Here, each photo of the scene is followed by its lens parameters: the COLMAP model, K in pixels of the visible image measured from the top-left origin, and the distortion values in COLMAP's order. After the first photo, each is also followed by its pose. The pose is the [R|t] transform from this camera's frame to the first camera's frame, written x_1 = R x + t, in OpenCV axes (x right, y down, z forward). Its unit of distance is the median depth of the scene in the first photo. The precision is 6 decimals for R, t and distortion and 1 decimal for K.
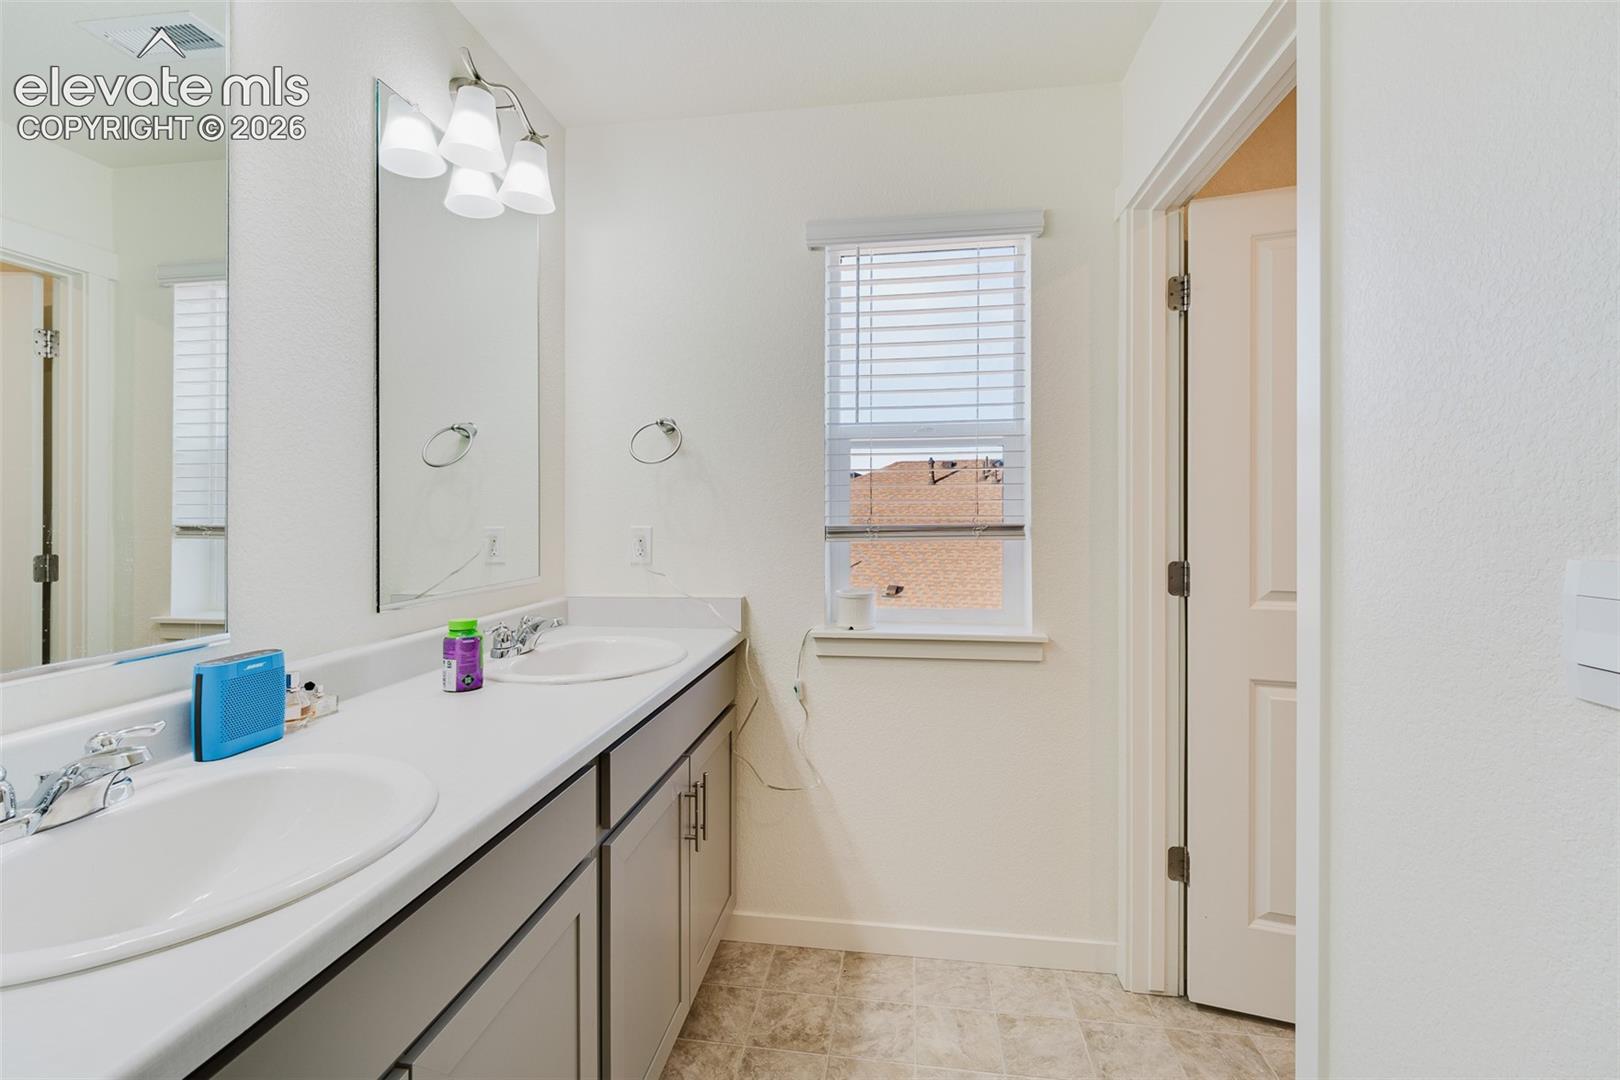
lens RADIAL K [[696.3, 0, 805.5], [0, 696.3, 527.3], [0, 0, 1]] dist [-0.001381, -0.000513]
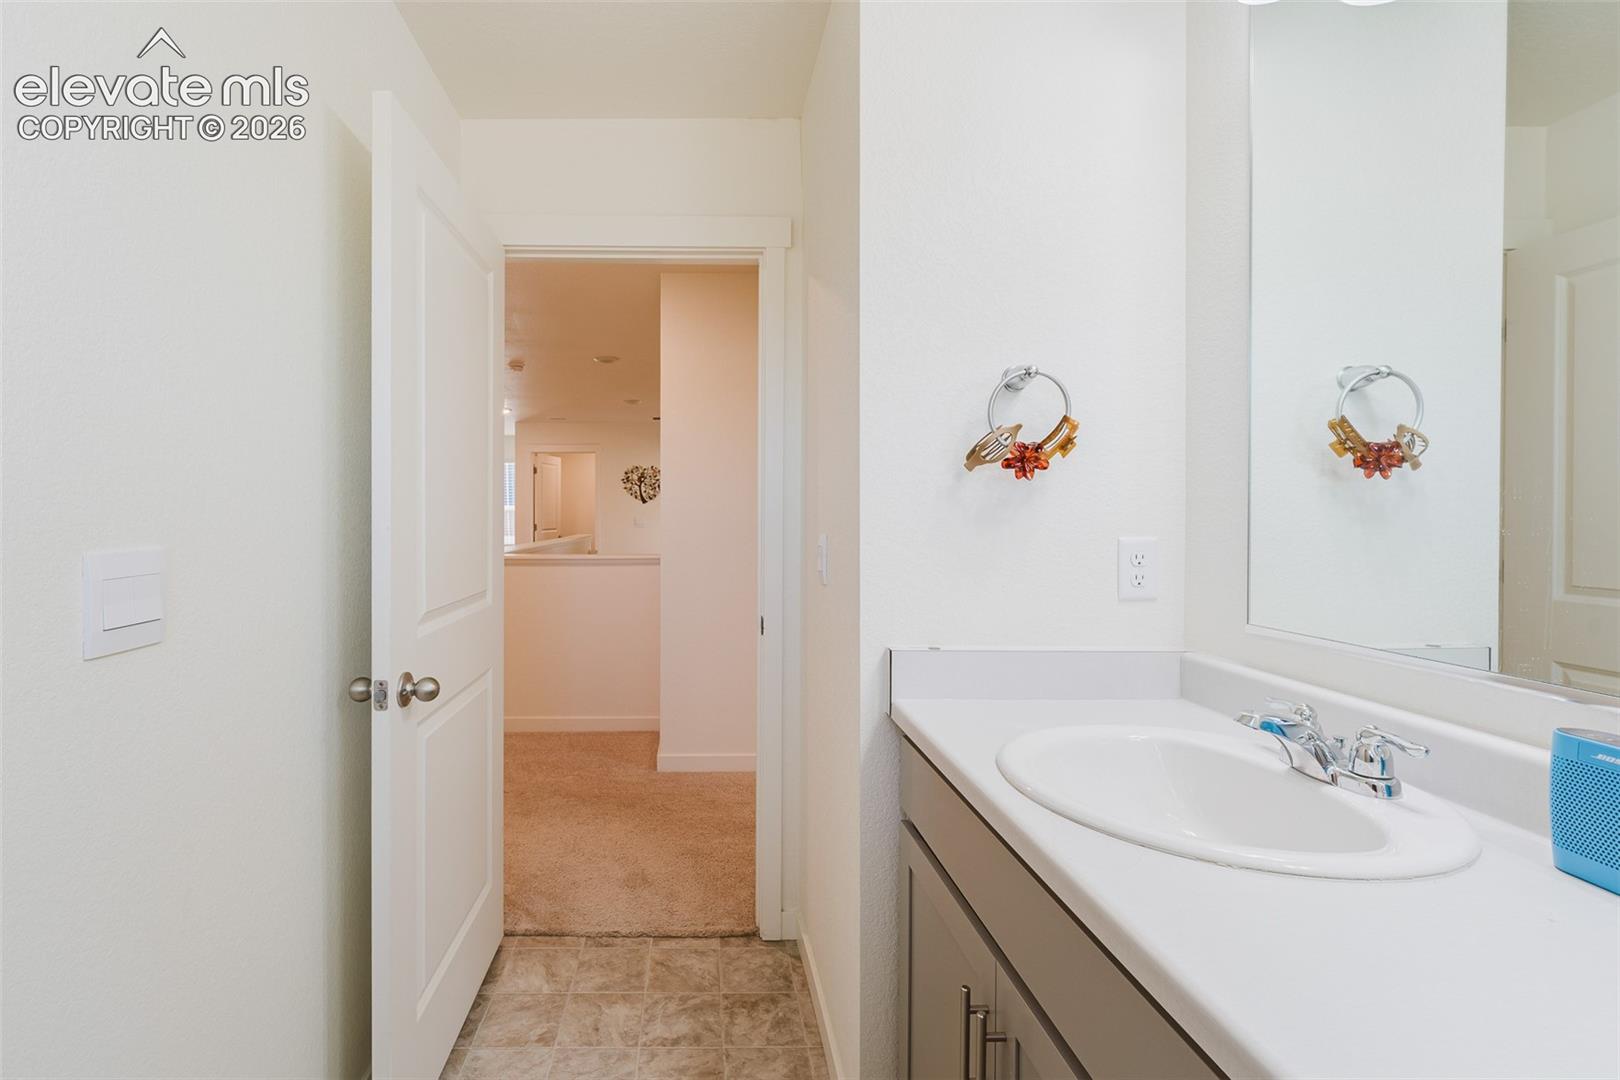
lens RADIAL K [[696.3, 0, 805.5], [0, 696.3, 527.3], [0, 0, 1]] dist [-0.001381, -0.000513]
pose [[-0.955396, -0.004424, -0.295295, 0.228964], [-0.013734, 0.999472, 0.029462, -0.047469], [0.295008, 0.032203, -0.954952, 1.992466]]
